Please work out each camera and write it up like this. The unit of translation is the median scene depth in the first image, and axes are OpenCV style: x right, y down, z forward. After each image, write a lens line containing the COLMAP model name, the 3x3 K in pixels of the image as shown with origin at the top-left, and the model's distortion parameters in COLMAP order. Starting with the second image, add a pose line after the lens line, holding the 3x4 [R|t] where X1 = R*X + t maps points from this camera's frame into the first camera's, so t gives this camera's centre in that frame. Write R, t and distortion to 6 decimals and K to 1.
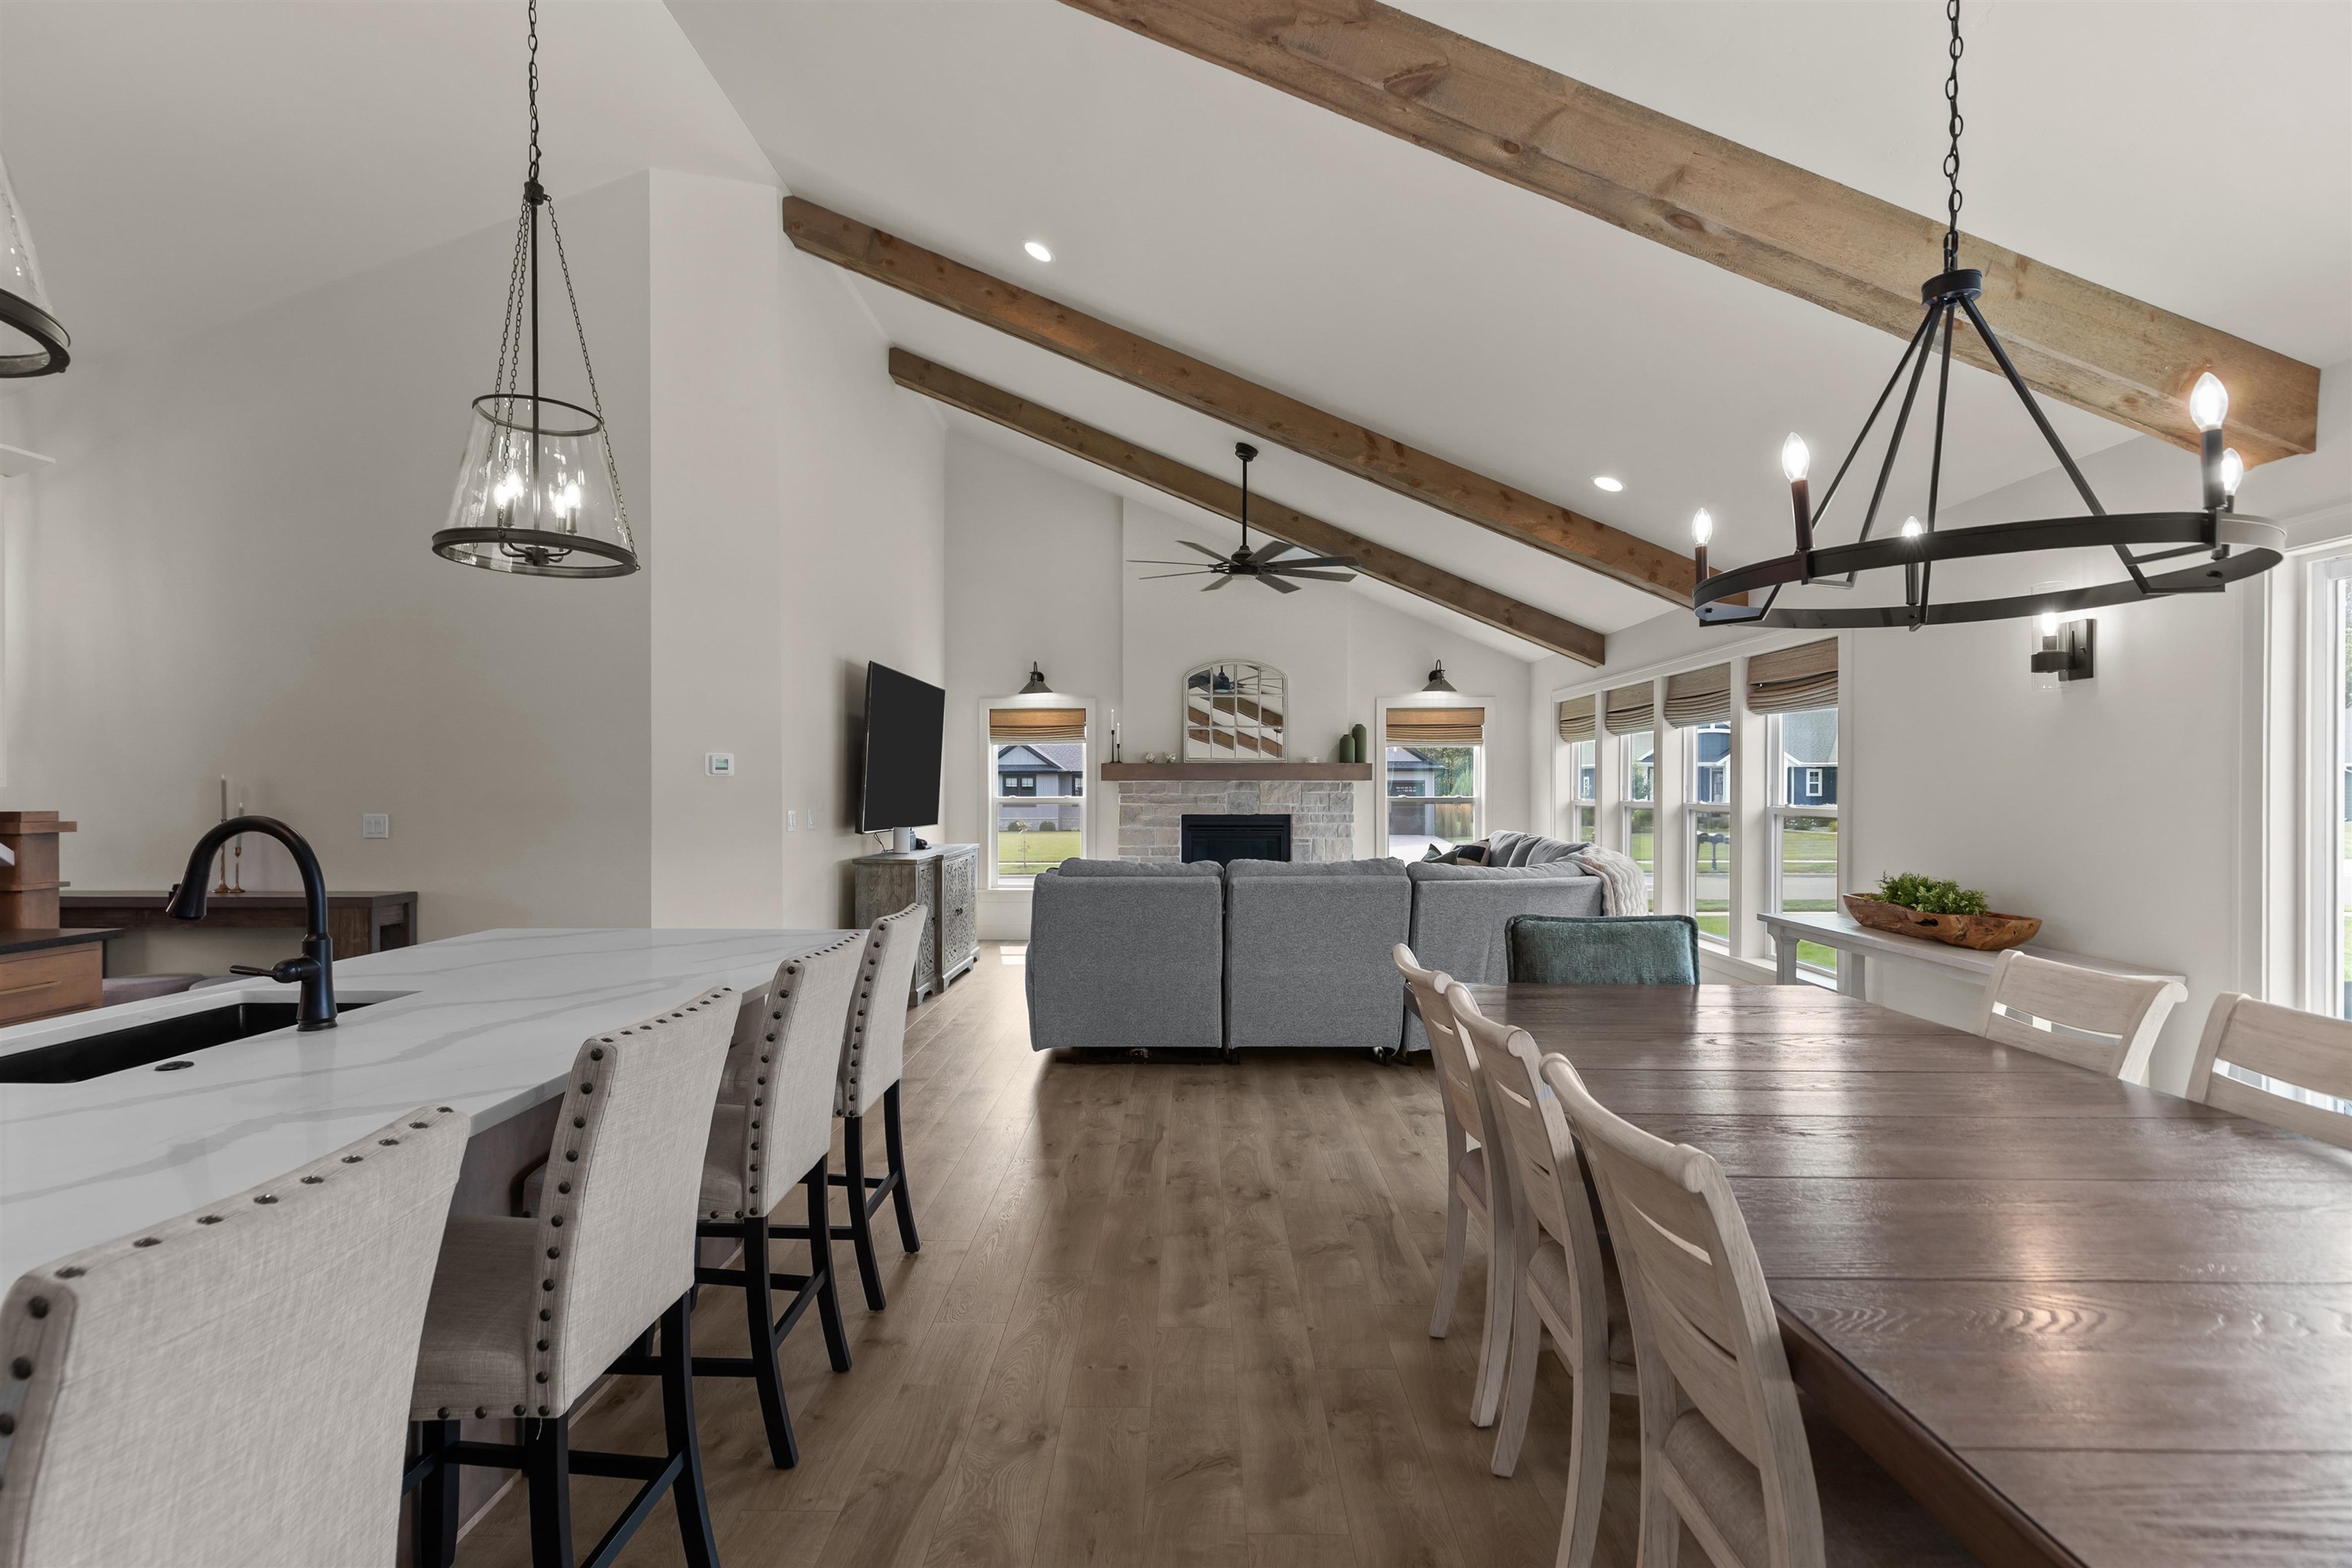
lens RADIAL K [[1069.8, 0, 1152.8], [0, 1069.8, 794.2], [0, 0, 1]] dist [0.010128, -0.001794]
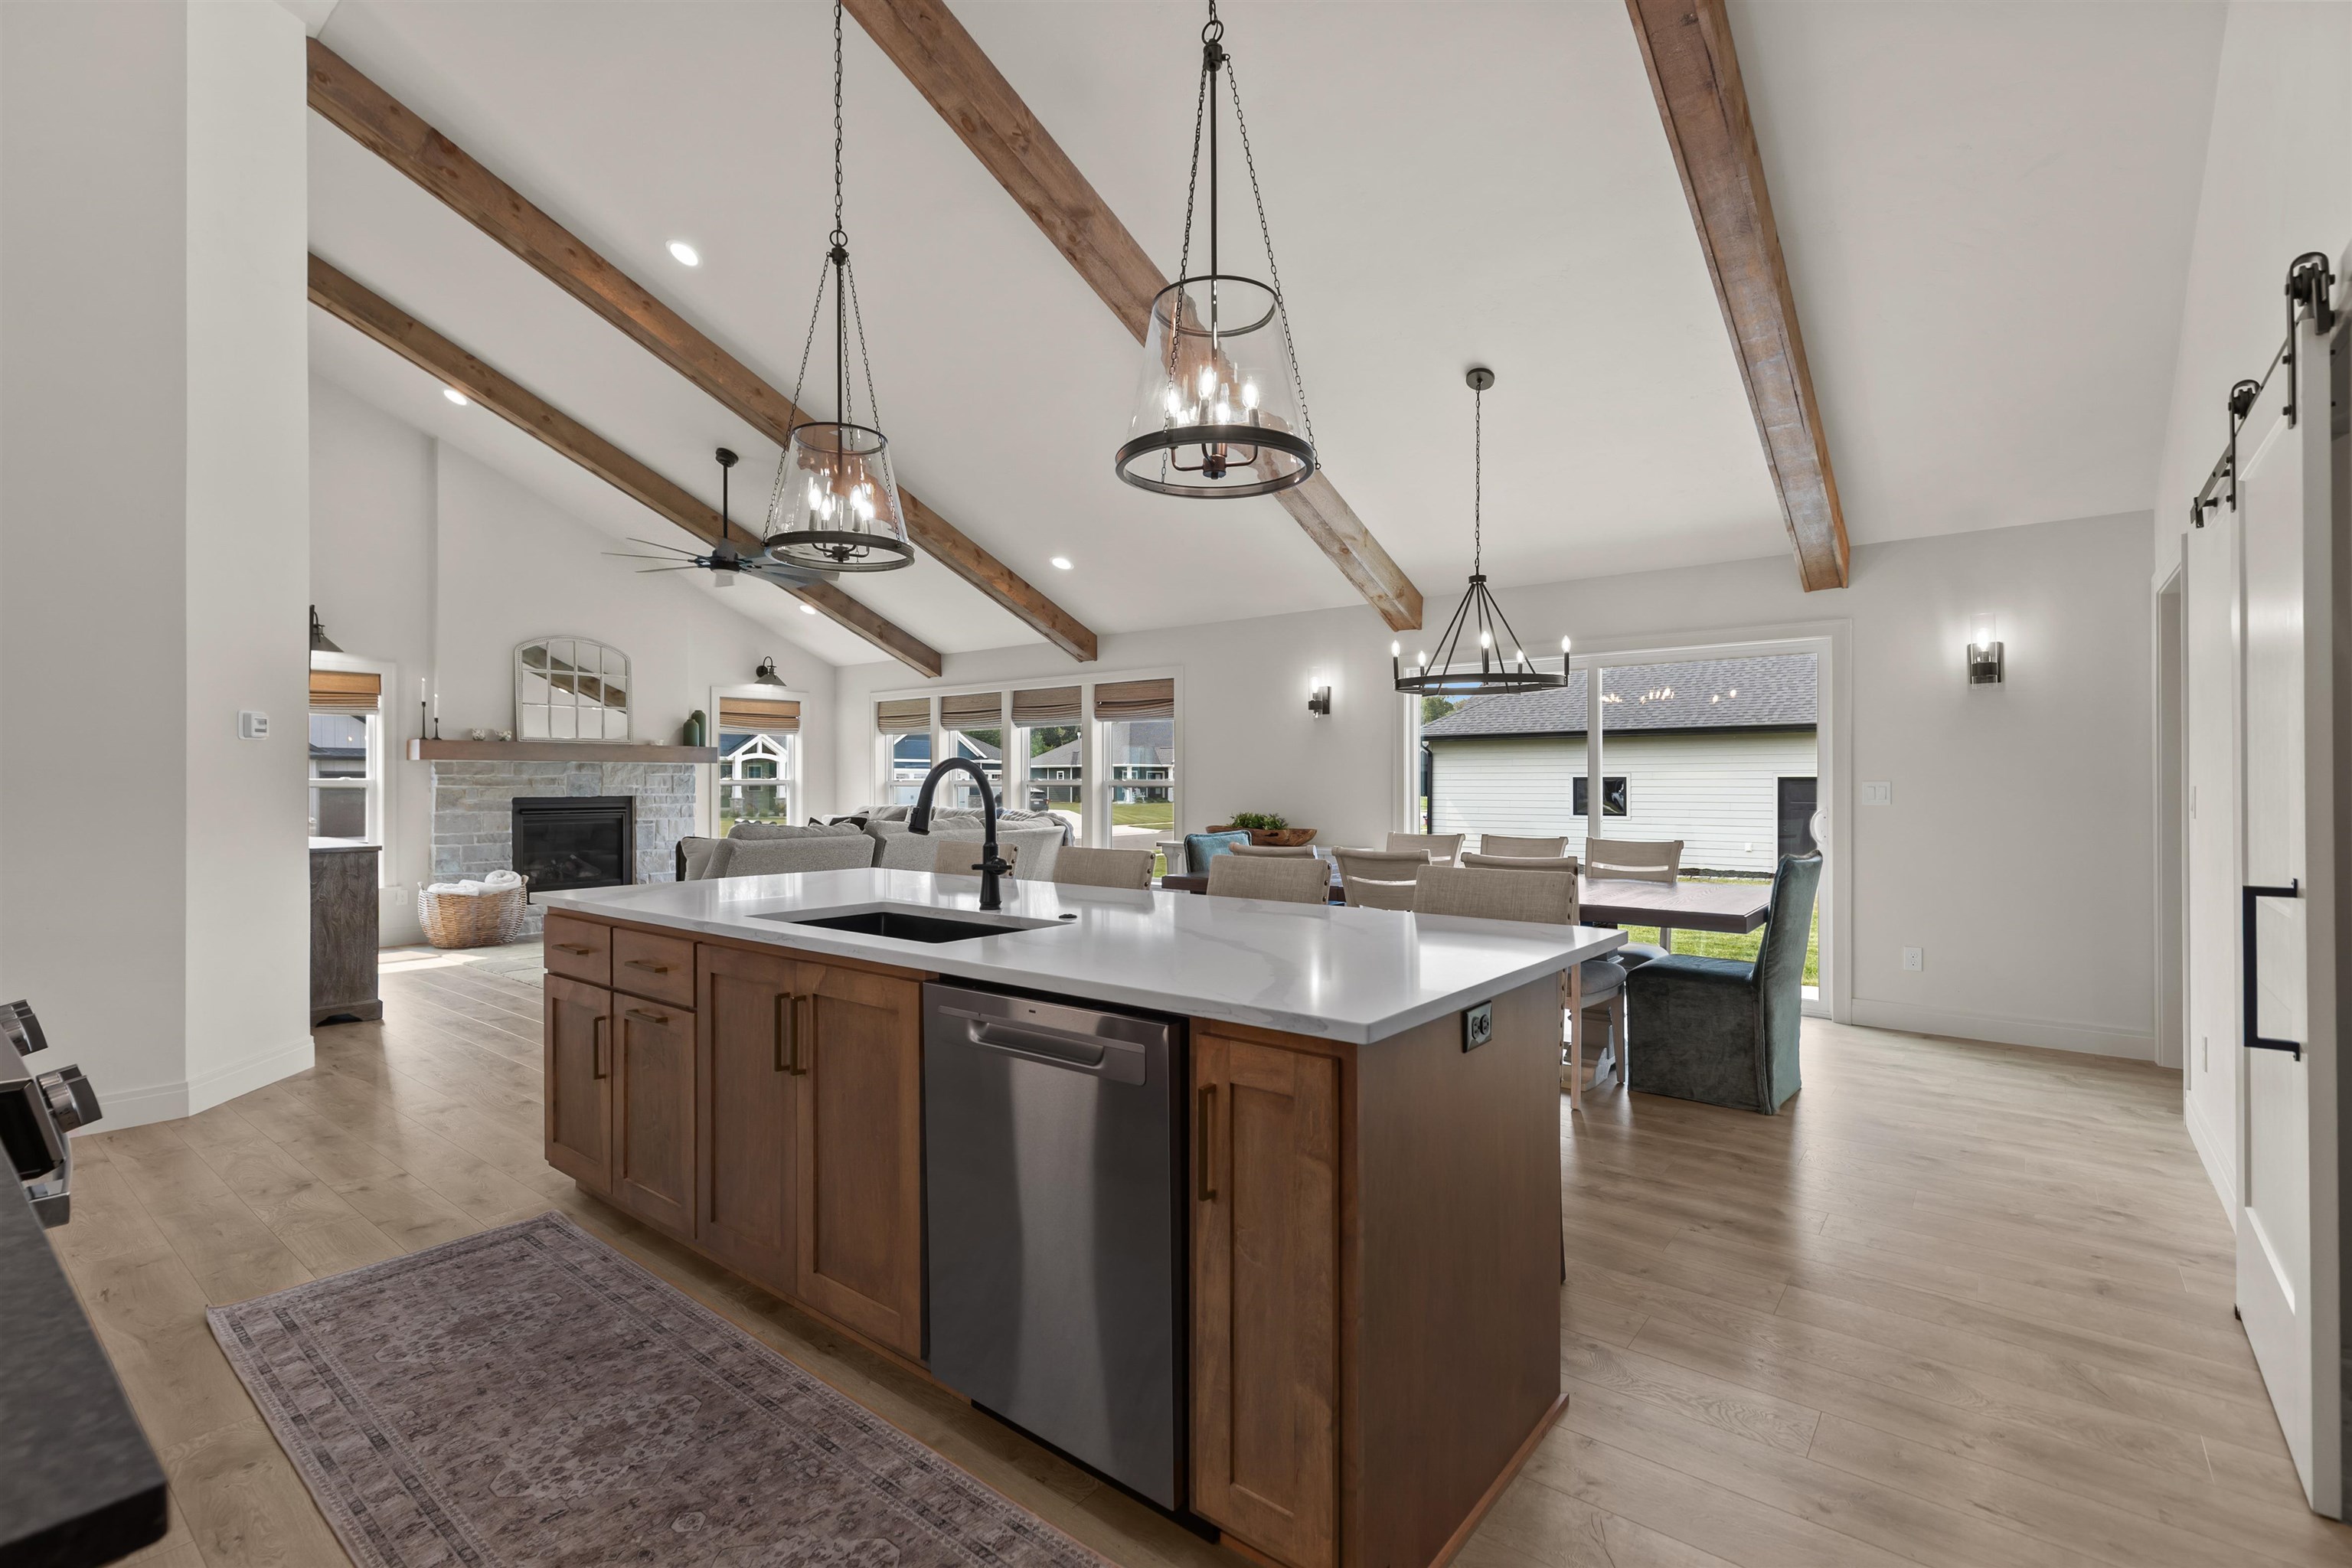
lens RADIAL K [[1069.8, 0, 1158.8], [0, 1069.8, 779.0], [0, 0, 1]] dist [0.010128, -0.001794]
pose [[0.606406, 0.001032, 0.795155, -0.375993], [0.005714, 0.999968, -0.005656, 0.011513], [-0.795135, 0.007973, 0.606380, -0.006420]]
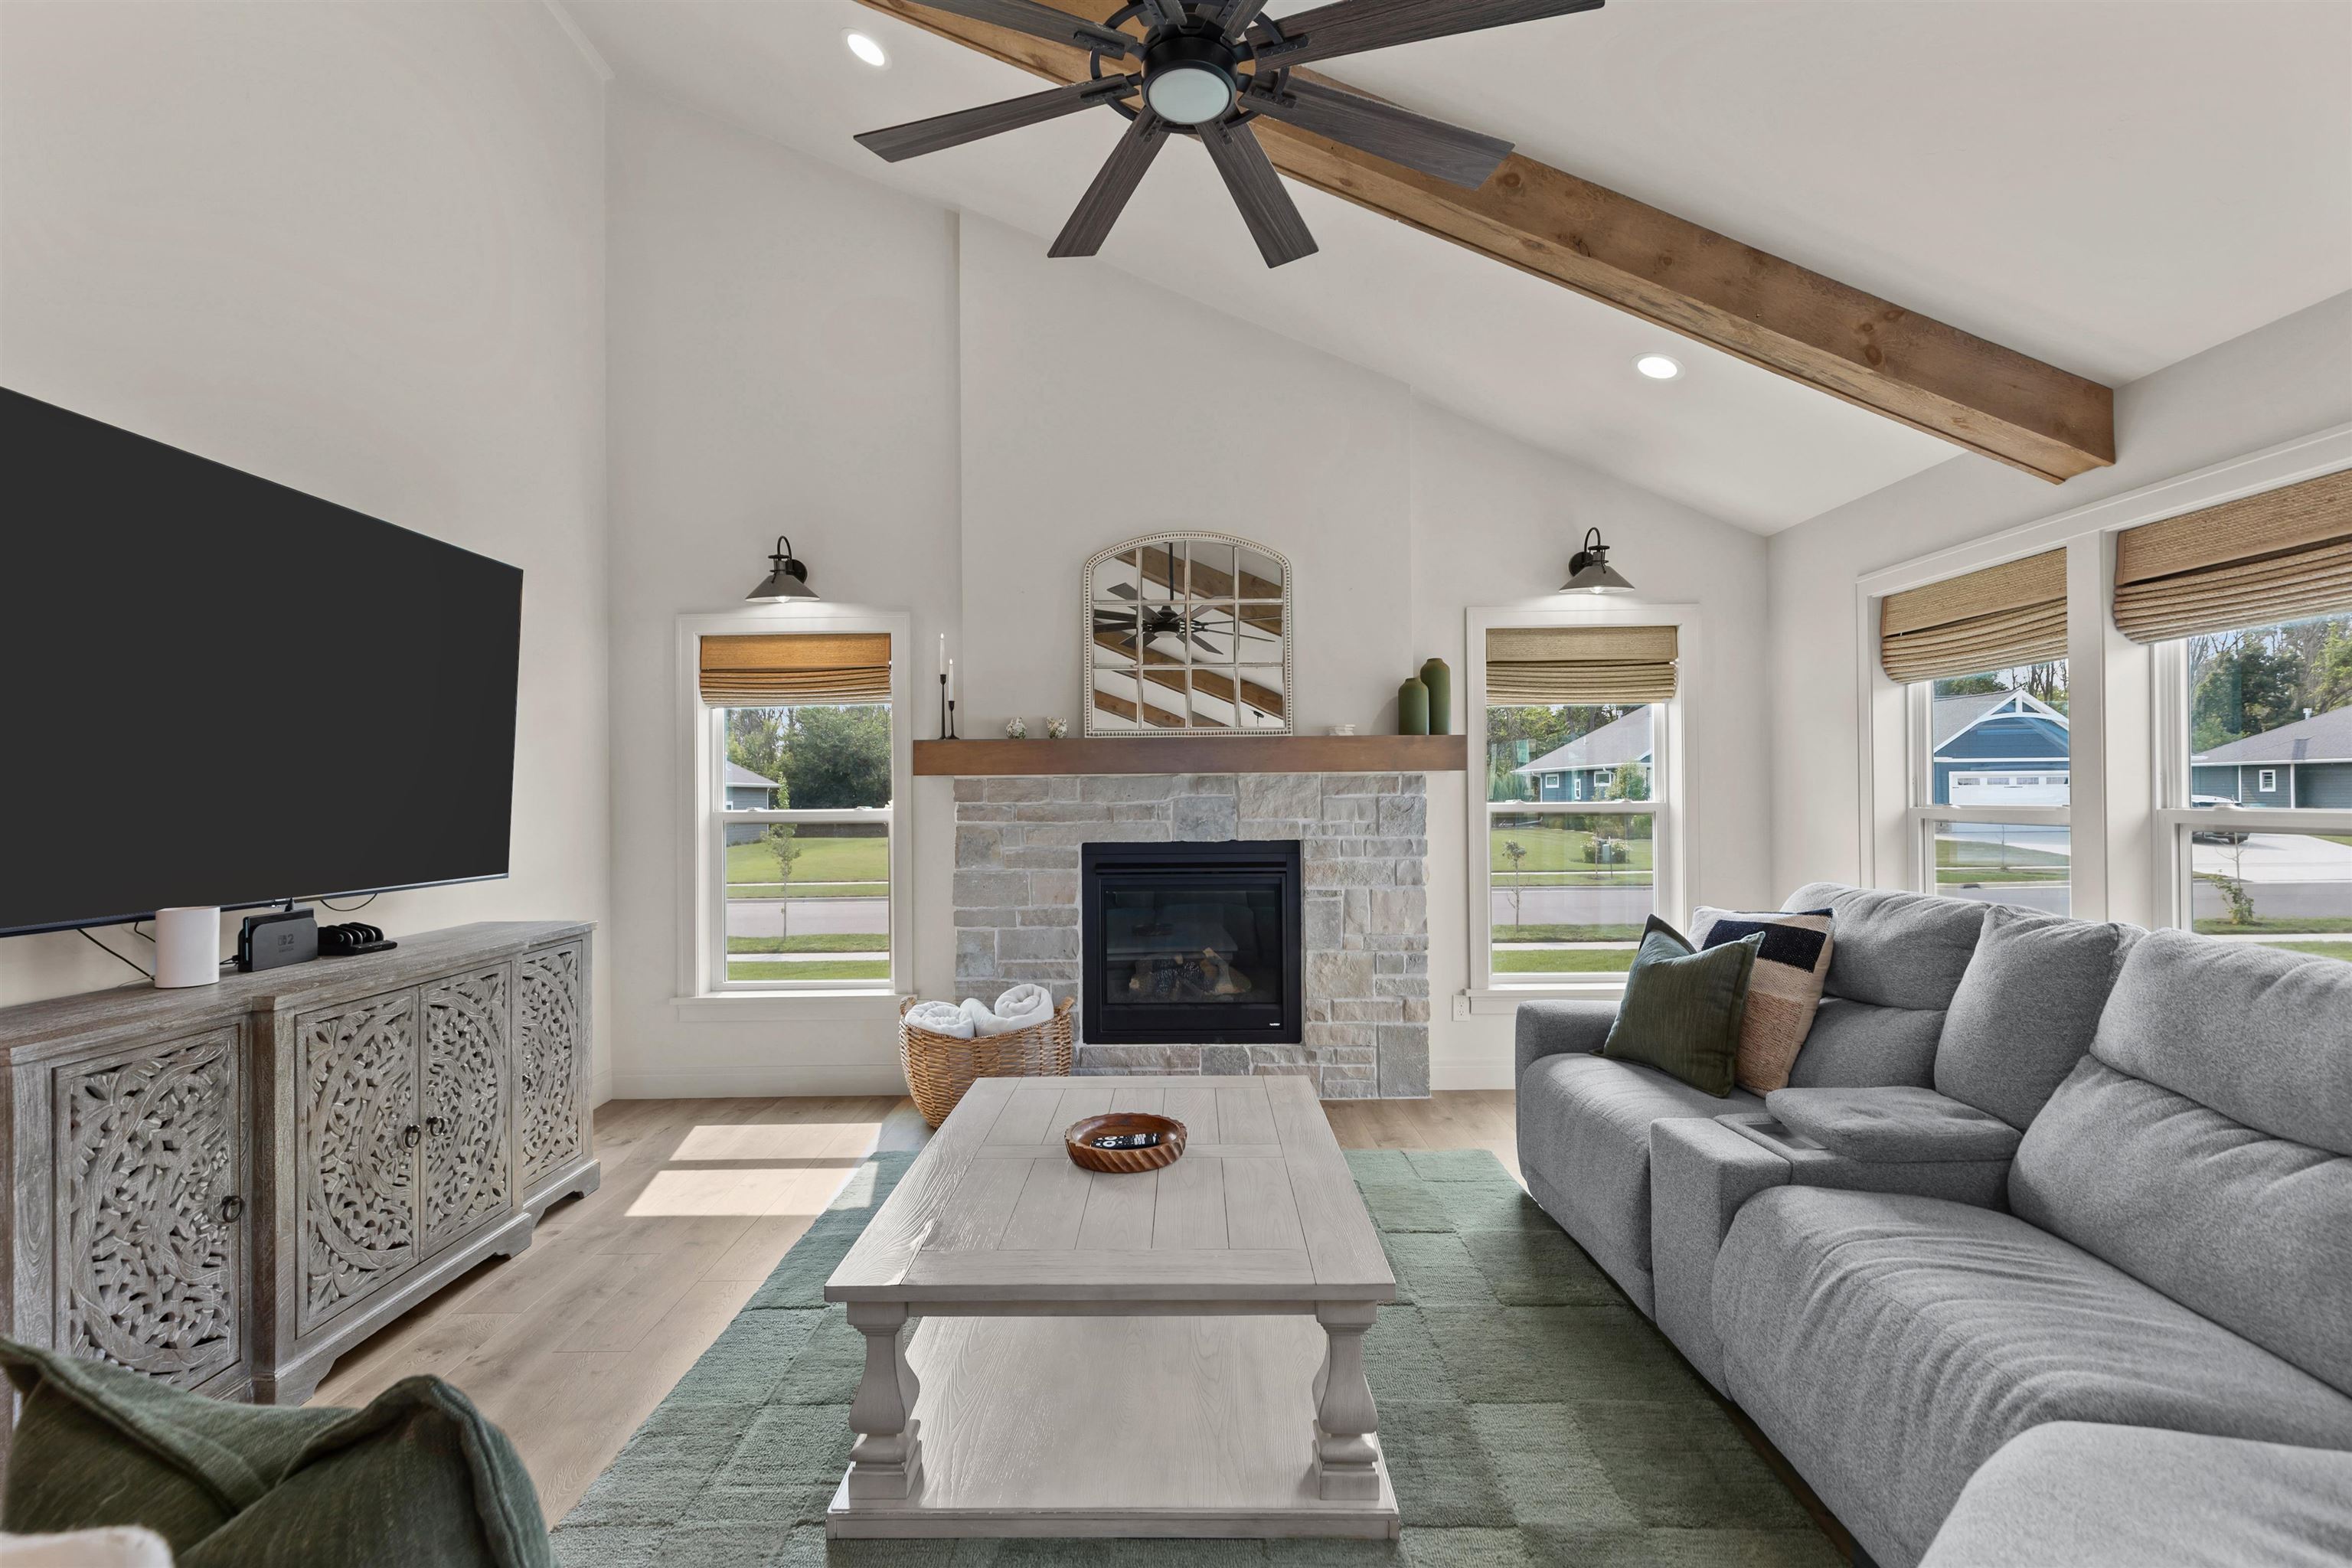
lens RADIAL K [[1069.8, 0, 1168.5], [0, 1069.8, 788.7], [0, 0, 1]] dist [0.010128, -0.001794]
pose [[0.998985, -0.009186, 0.044089, 0.045771], [0.009675, 0.999894, -0.010875, -0.000326], [-0.043984, 0.011291, 0.998968, 0.506813]]
